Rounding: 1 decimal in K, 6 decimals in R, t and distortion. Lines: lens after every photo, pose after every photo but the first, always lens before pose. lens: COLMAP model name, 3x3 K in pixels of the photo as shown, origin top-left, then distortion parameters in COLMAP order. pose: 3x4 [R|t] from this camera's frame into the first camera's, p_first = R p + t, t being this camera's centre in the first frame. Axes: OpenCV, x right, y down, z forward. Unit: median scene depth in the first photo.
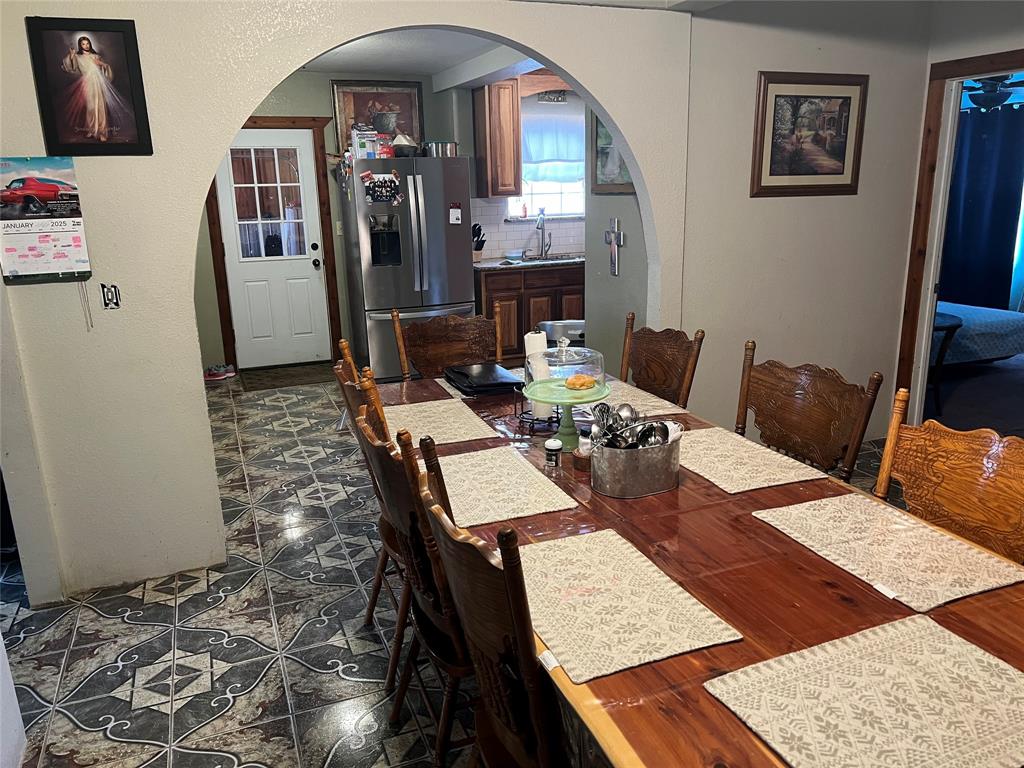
lens RADIAL K [[764.5, 0, 514.0], [0, 764.5, 384.1], [0, 0, 1]] dist [0.055011, -0.065443]
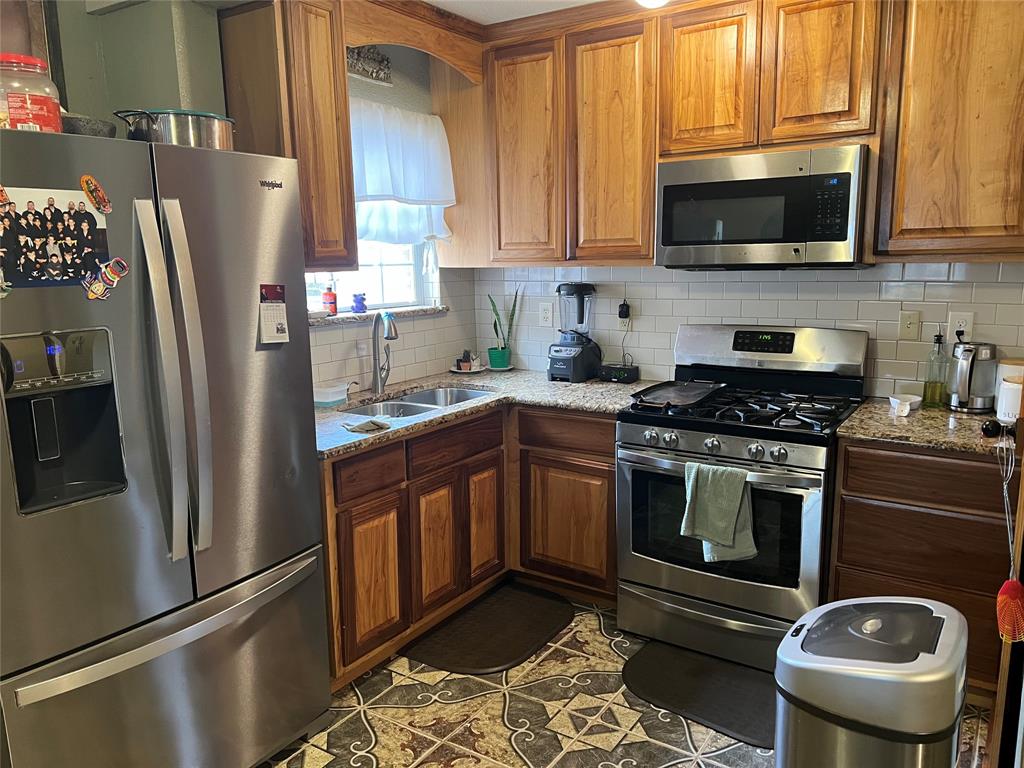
lens RADIAL K [[764.5, 0, 513.1], [0, 764.5, 382.1], [0, 0, 1]] dist [0.055011, -0.065443]
pose [[0.824878, -0.092354, 0.557716, -0.175192], [0.151385, 0.986620, -0.060525, -0.146802], [-0.544664, 0.134356, 0.827822, 0.621934]]
